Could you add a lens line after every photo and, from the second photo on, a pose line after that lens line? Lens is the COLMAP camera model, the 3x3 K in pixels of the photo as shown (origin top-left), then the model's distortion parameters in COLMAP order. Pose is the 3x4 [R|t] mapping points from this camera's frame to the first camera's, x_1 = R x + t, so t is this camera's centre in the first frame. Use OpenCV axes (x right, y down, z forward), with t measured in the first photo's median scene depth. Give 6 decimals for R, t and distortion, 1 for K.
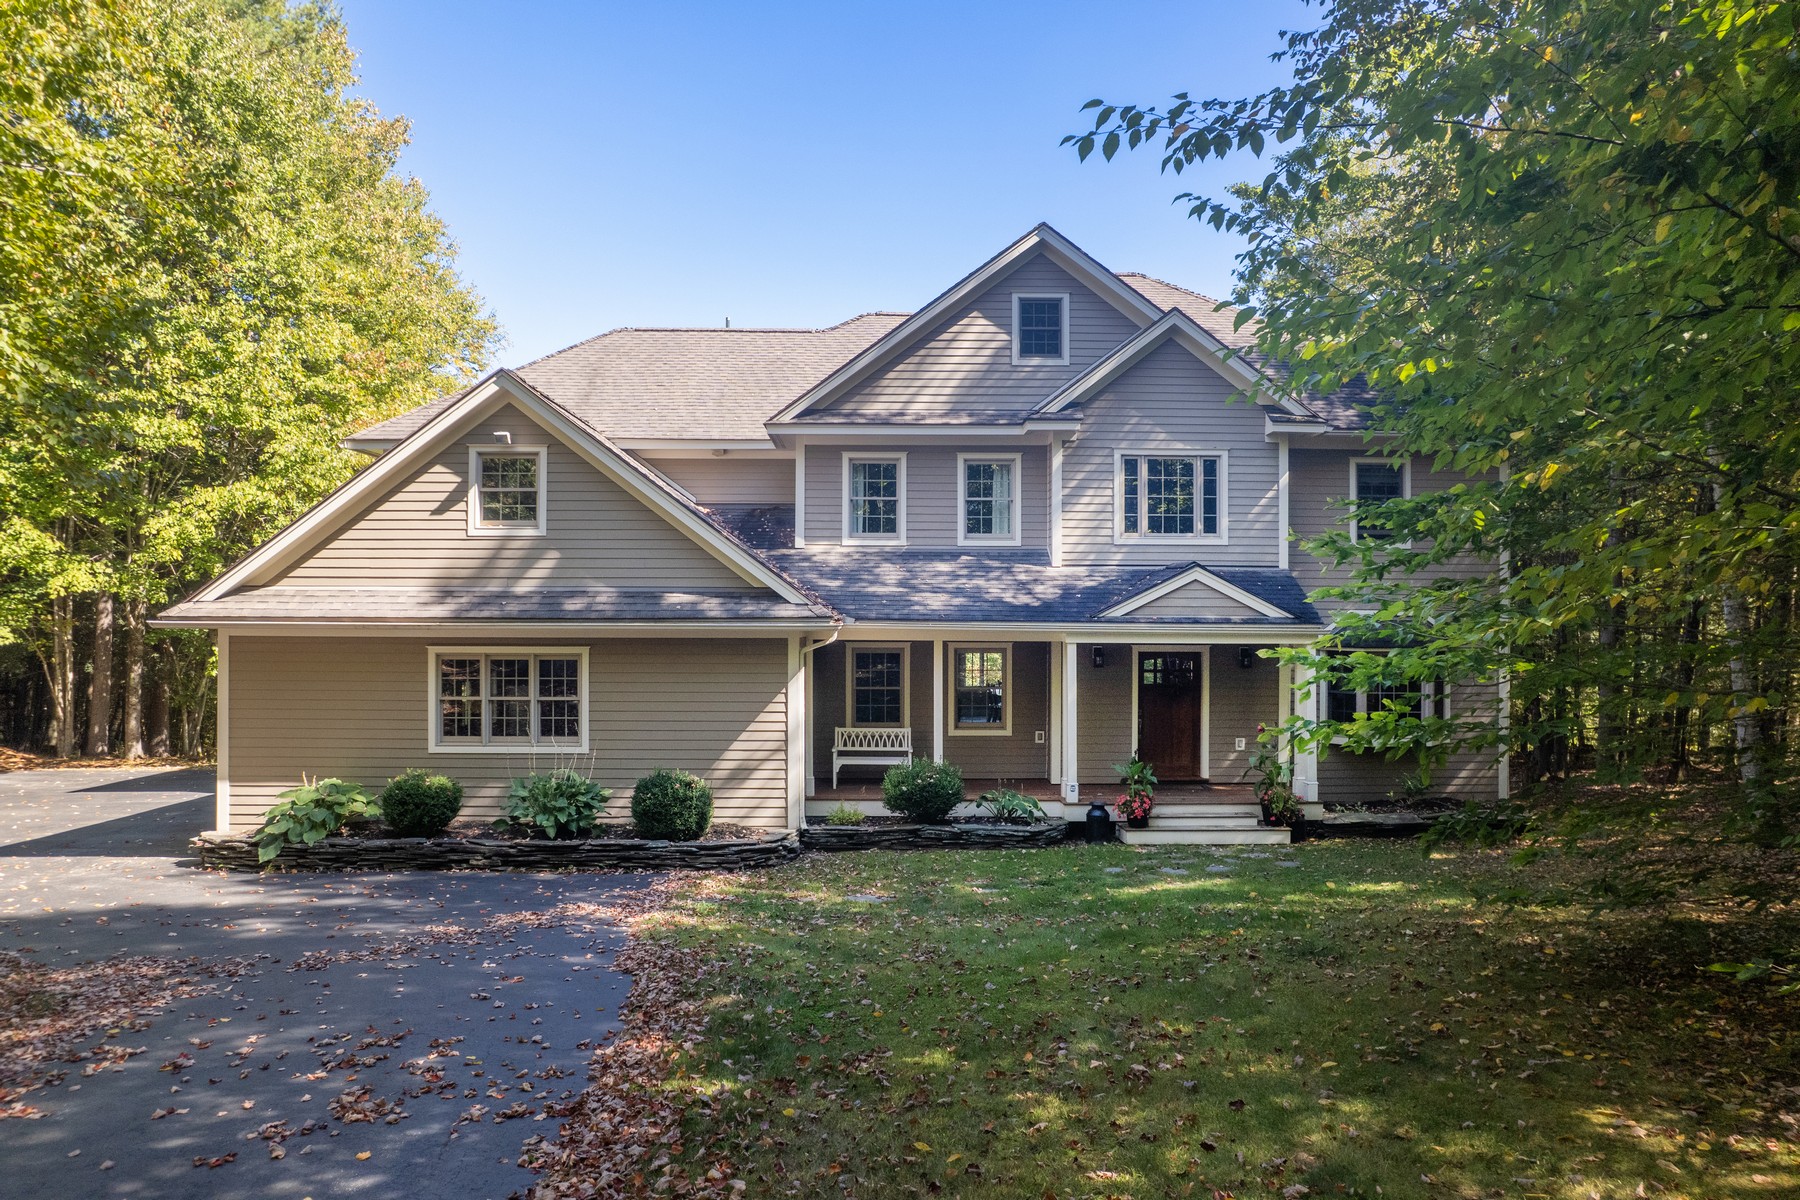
lens RADIAL K [[1164.0, 0, 900.0], [0, 1164.0, 600.0], [0, 0, 1]] dist [-0.079178, 0.090025]
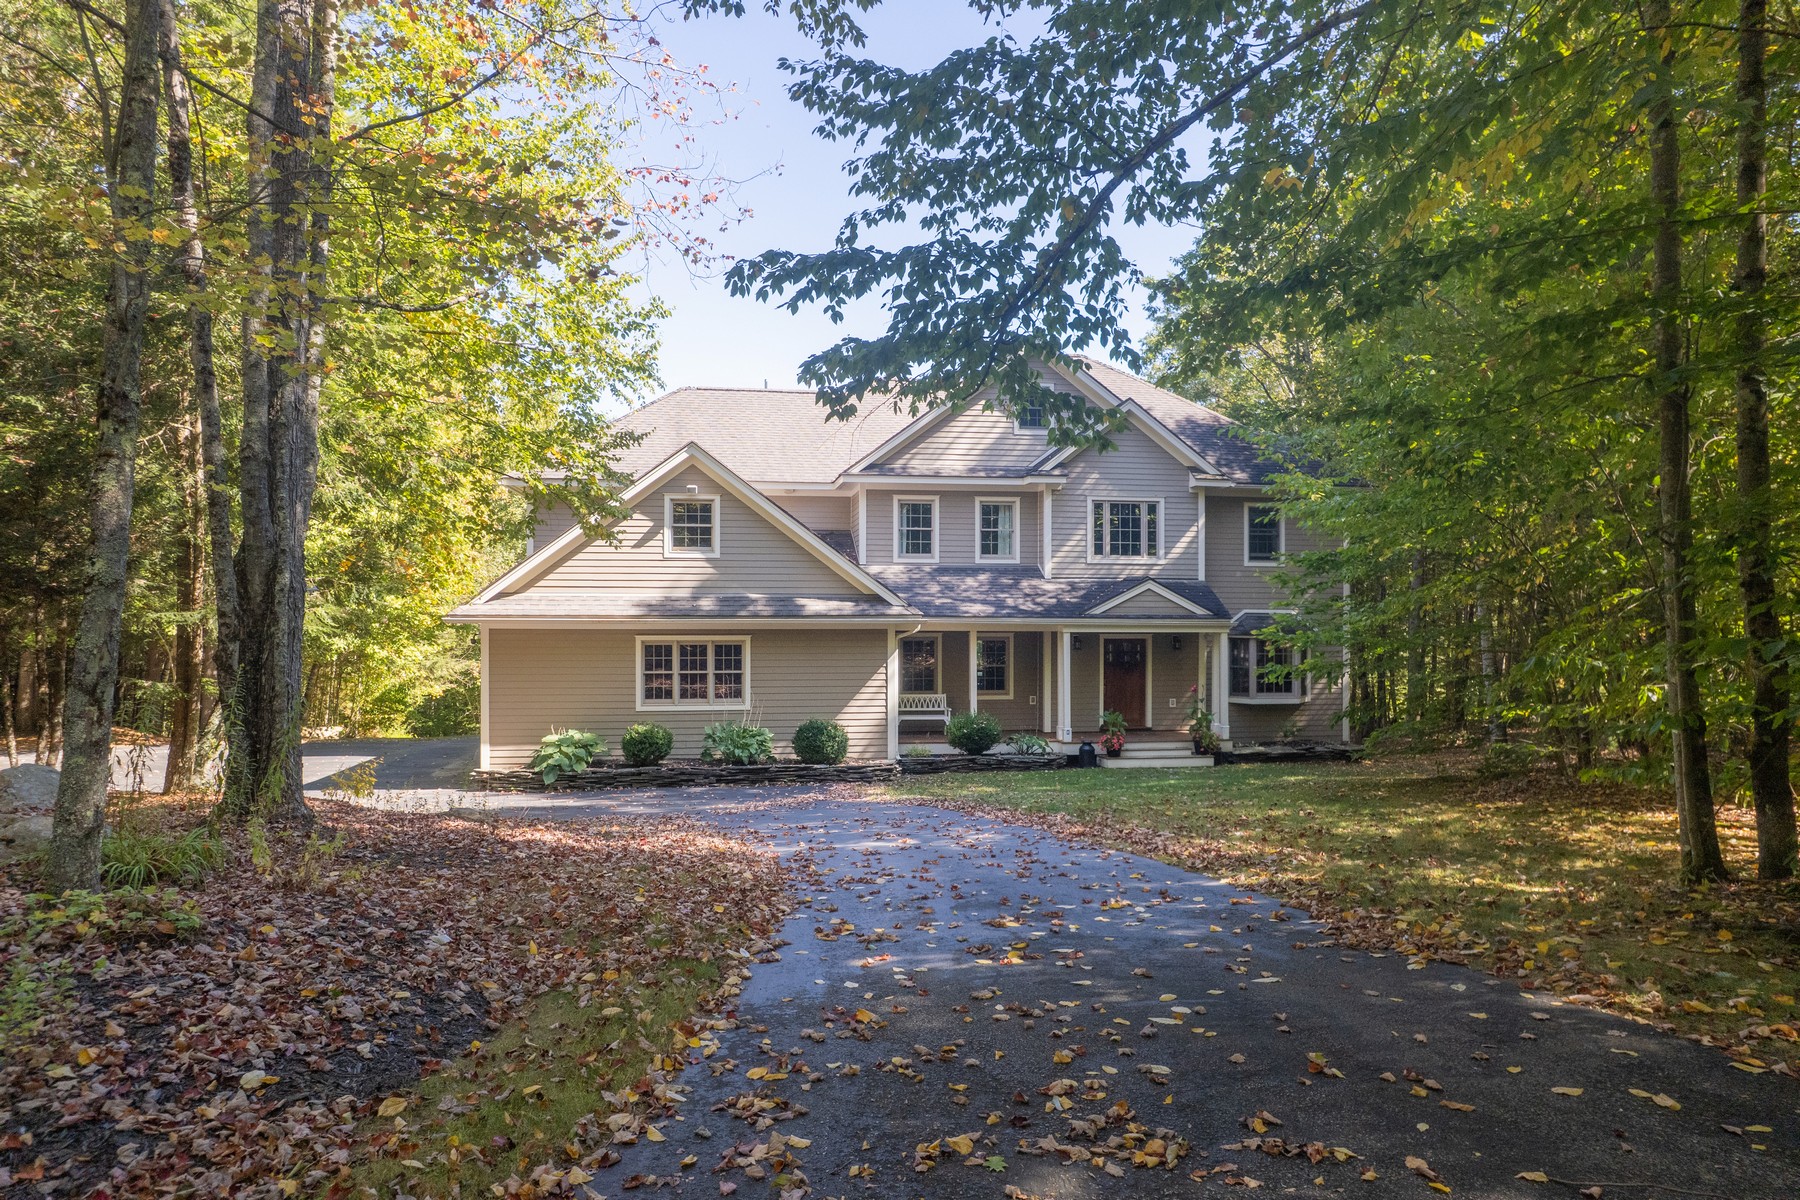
lens RADIAL K [[1164.0, 0, 900.0], [0, 1164.0, 600.0], [0, 0, 1]] dist [-0.079178, 0.090025]
pose [[0.990943, -0.000402, 0.134281, -0.248321], [0.000473, 1.000000, -0.000501, -0.002437], [-0.134281, 0.000560, 0.990943, -0.402091]]
